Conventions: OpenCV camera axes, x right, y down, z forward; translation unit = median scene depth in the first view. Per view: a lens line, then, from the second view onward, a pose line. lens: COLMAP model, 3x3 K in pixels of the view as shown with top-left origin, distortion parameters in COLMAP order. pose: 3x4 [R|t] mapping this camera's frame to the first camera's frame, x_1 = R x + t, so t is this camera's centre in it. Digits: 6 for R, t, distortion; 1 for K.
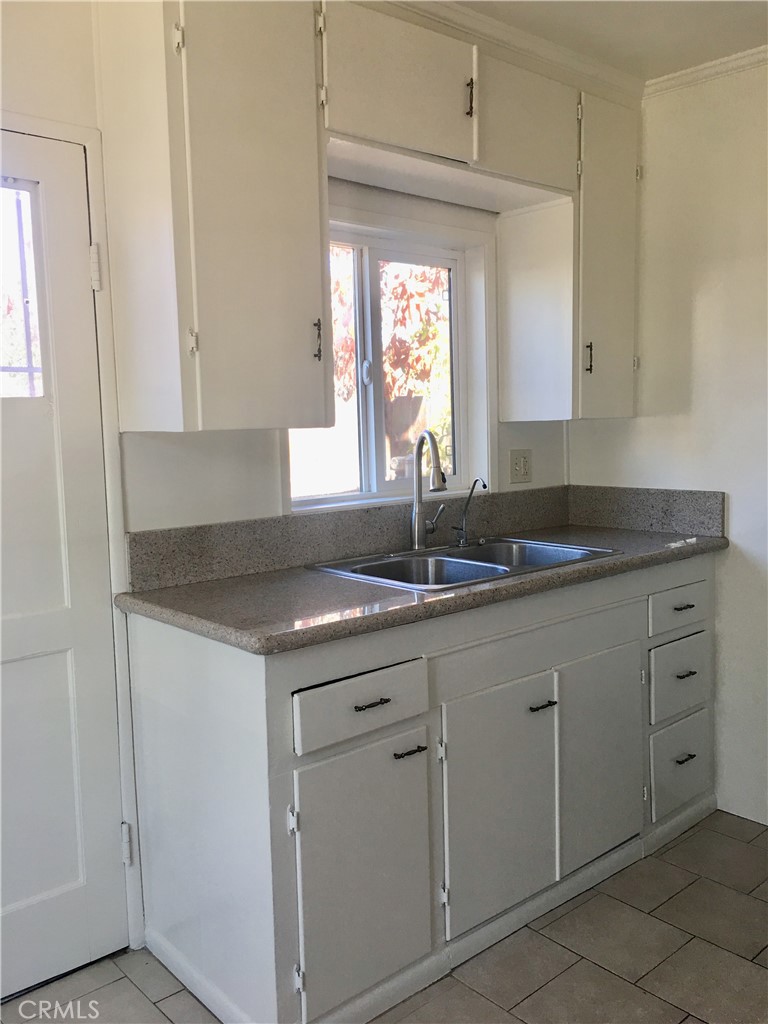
lens RADIAL K [[881.4, 0, 380.8], [0, 881.4, 509.4], [0, 0, 1]] dist [0.057619, -0.005524]
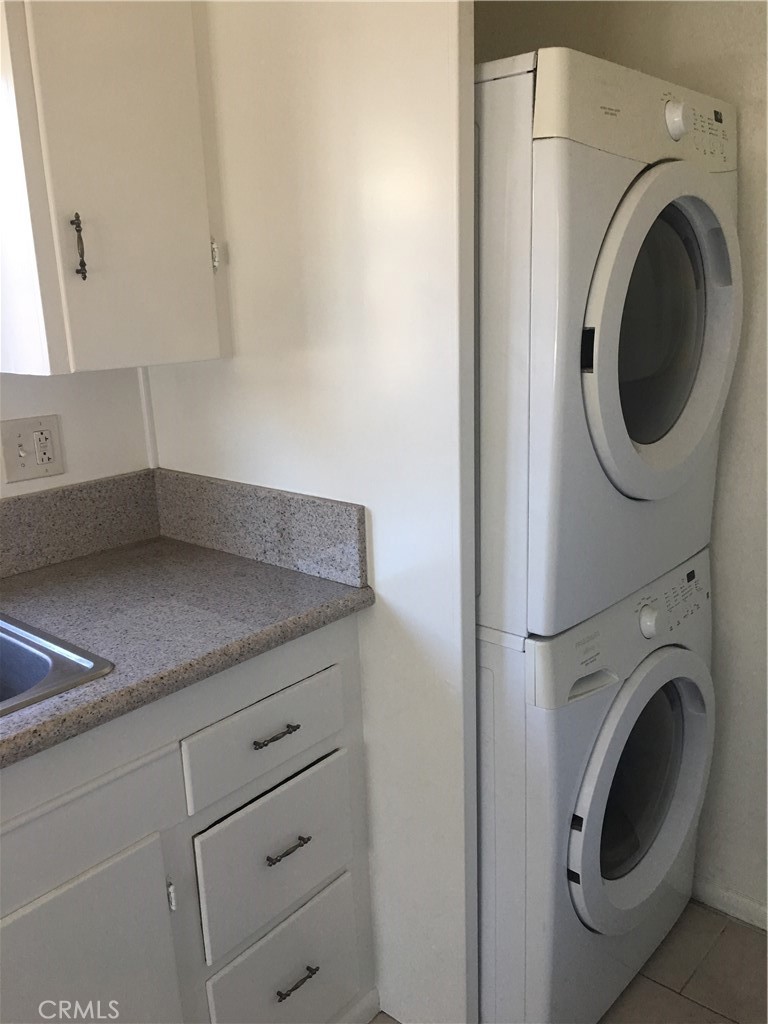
lens RADIAL K [[881.4, 0, 386.5], [0, 881.4, 516.9], [0, 0, 1]] dist [0.057619, -0.005524]
pose [[0.991886, -0.043284, 0.119537, 0.331587], [0.023733, 0.986770, 0.160377, -0.097141], [-0.124897, -0.156239, 0.979791, 0.466278]]
